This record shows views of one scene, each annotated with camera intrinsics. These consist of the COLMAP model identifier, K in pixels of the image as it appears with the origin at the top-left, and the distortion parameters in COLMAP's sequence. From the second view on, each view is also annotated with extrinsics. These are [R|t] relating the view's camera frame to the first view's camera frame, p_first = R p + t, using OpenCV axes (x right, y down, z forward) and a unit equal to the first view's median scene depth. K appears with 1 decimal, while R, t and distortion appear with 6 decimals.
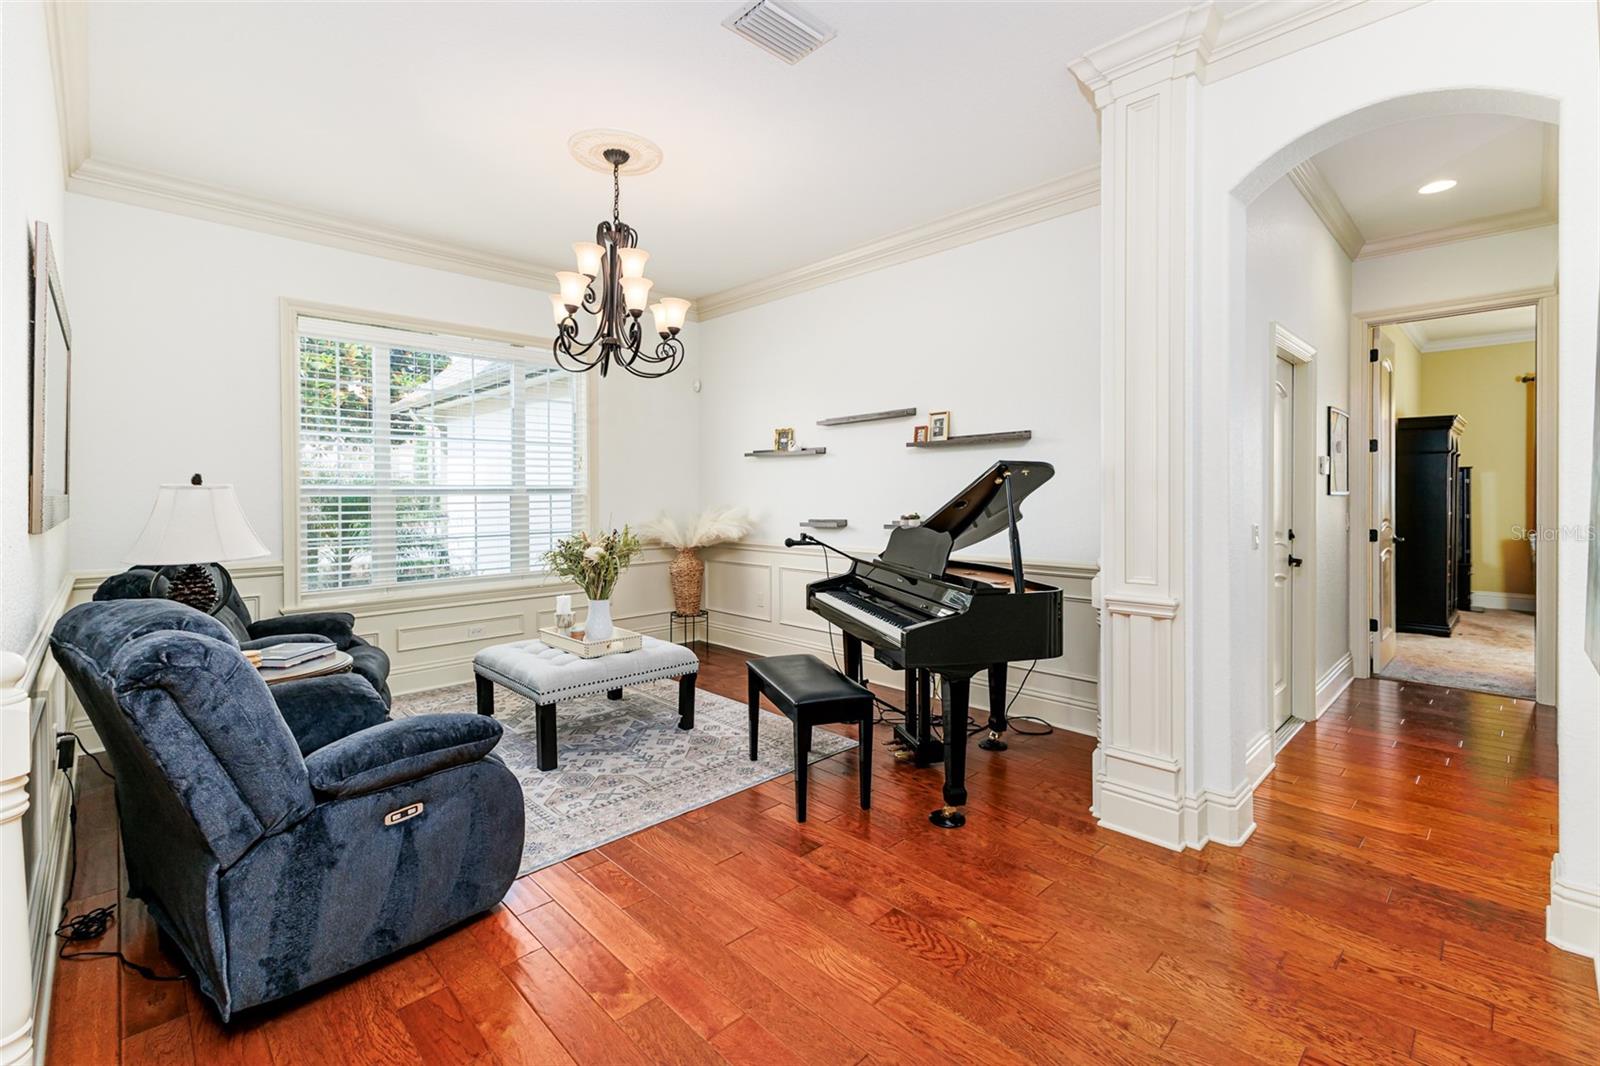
lens RADIAL K [[716.0, 0, 804.7], [0, 716.0, 504.2], [0, 0, 1]] dist [0.020222, -0.016063]
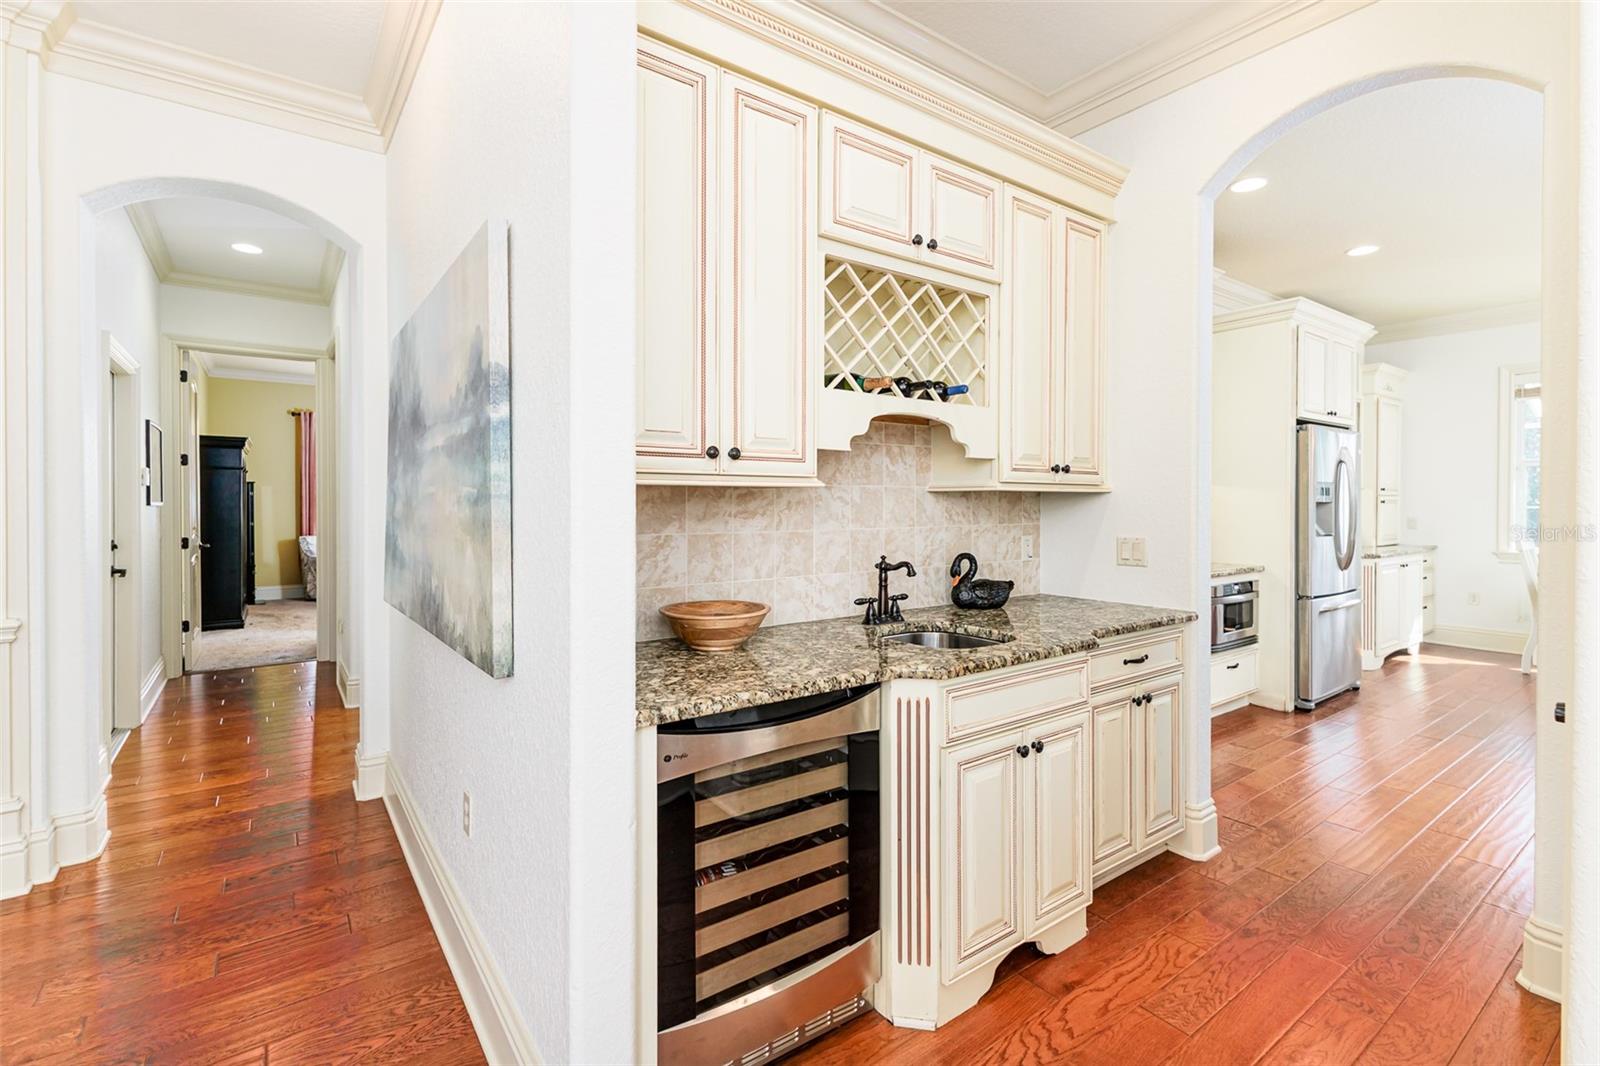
lens RADIAL K [[716.0, 0, 804.7], [0, 716.0, 504.2], [0, 0, 1]] dist [0.020222, -0.016063]
pose [[0.137831, 0.004584, 0.990445, -0.151539], [0.009142, 0.999941, -0.005900, 0.000029], [-0.990414, 0.009868, 0.137780, -0.069041]]
